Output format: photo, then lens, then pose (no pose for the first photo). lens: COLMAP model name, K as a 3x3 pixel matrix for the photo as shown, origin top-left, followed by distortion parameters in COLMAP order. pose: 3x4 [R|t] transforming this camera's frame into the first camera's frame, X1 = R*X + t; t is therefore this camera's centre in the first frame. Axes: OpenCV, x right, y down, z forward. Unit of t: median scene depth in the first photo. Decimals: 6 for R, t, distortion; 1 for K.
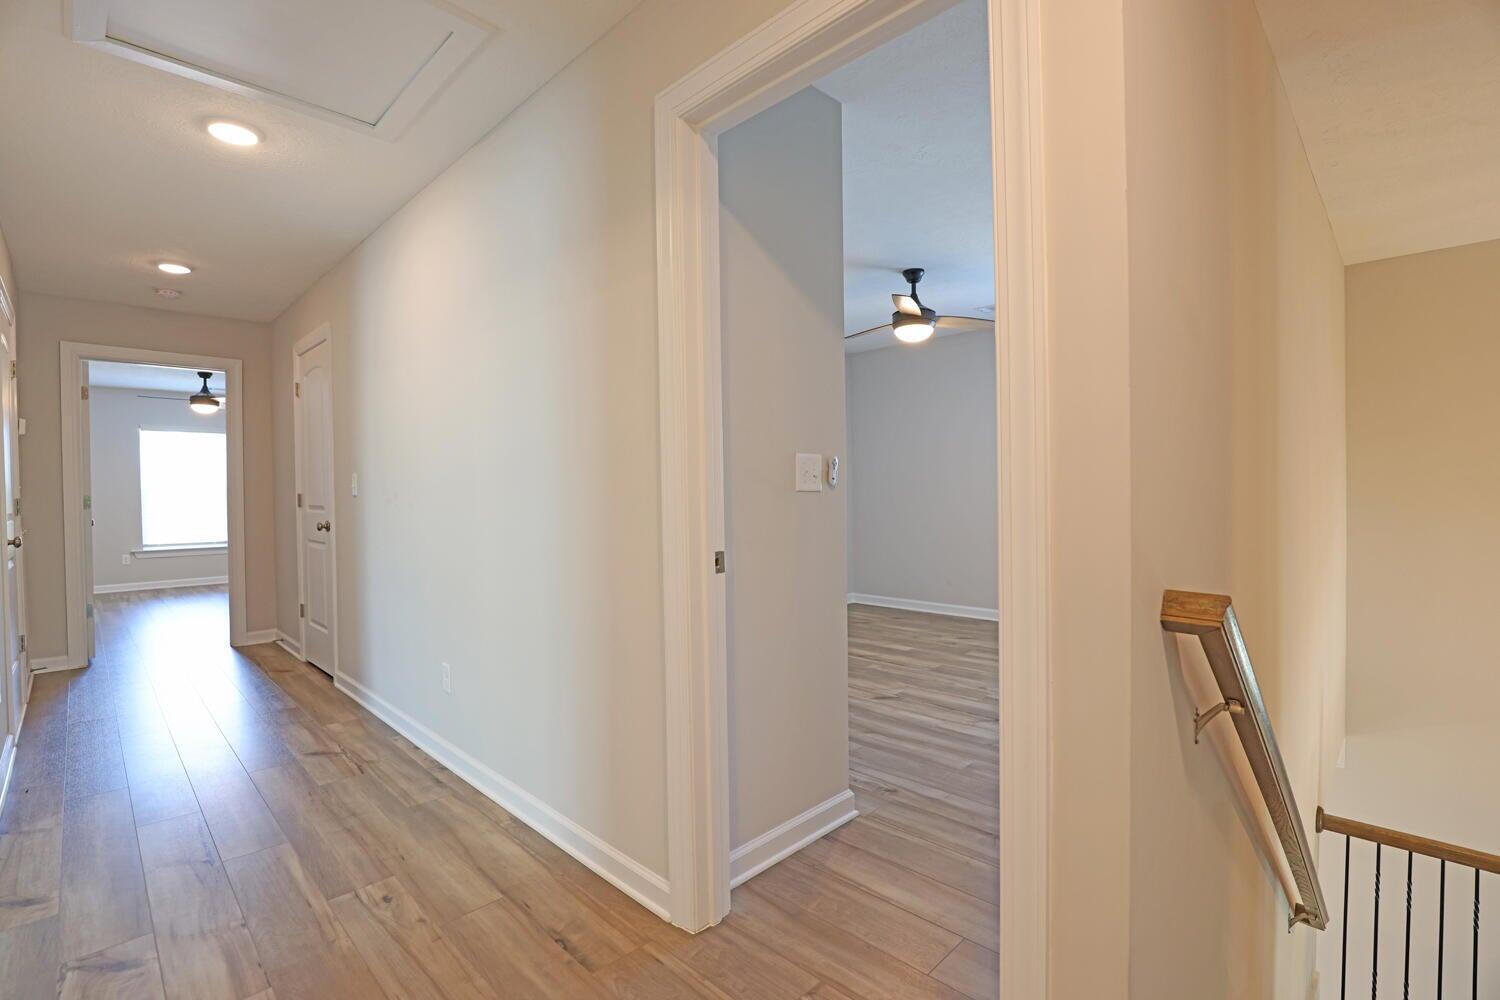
lens RADIAL K [[683.5, 0, 750.0], [0, 683.5, 500.0], [0, 0, 1]] dist [-0.030545, 0.000467]
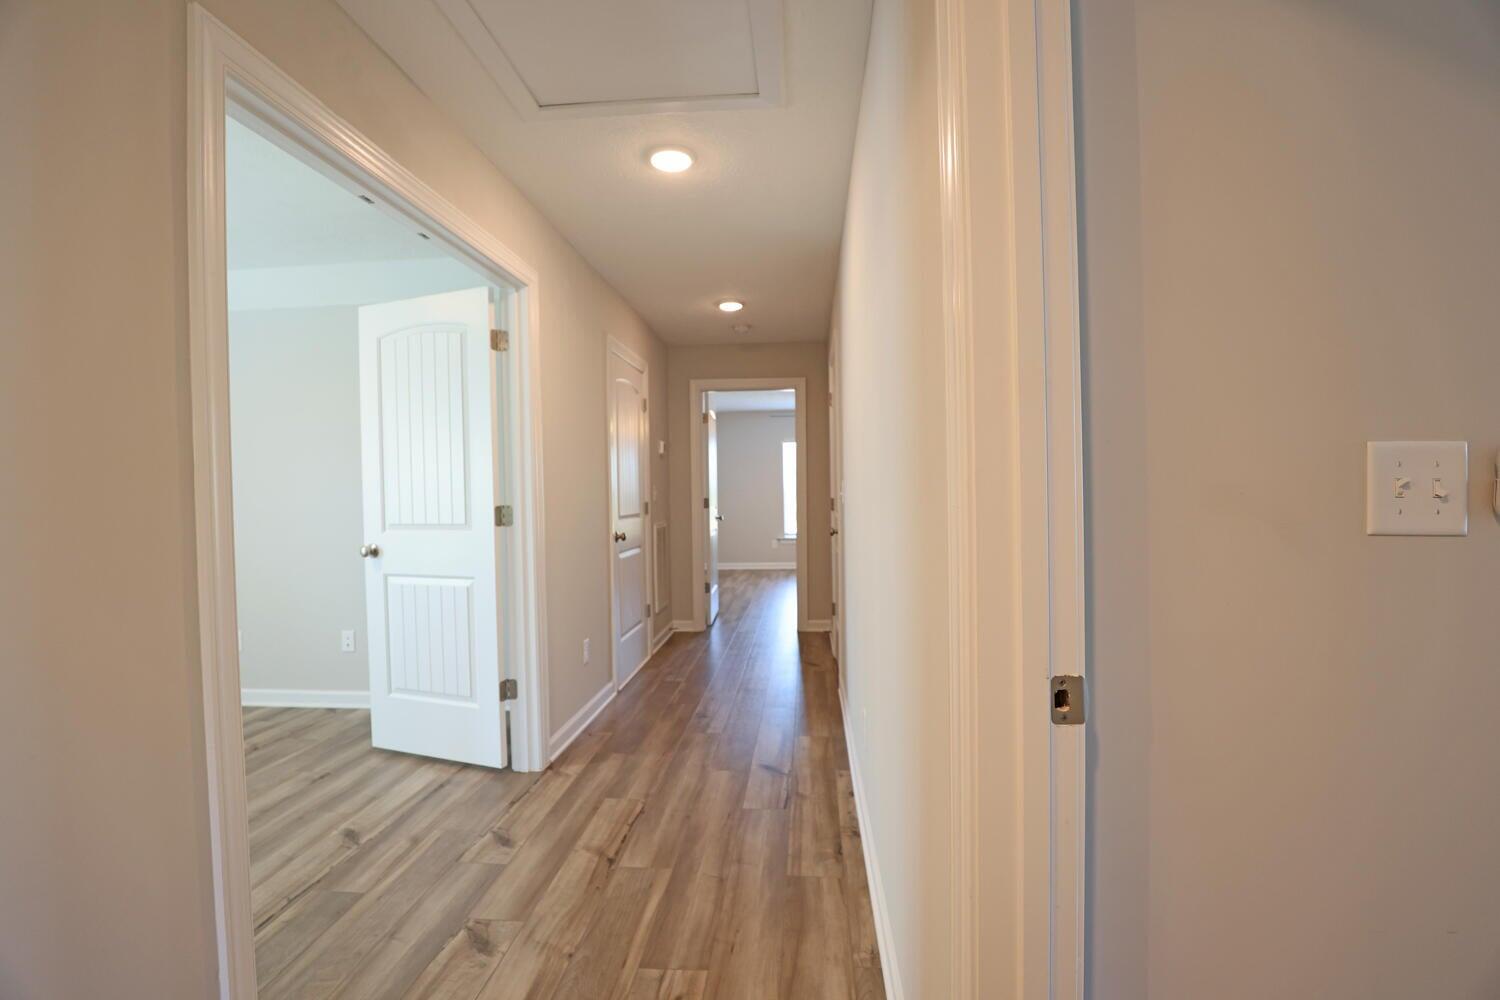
lens RADIAL K [[683.5, 0, 750.0], [0, 683.5, 500.0], [0, 0, 1]] dist [-0.030545, 0.000467]
pose [[0.652061, 0.010978, -0.758087, 0.120422], [-0.005938, 0.999938, 0.009373, -0.033459], [0.758143, -0.001610, 0.652087, 0.431426]]
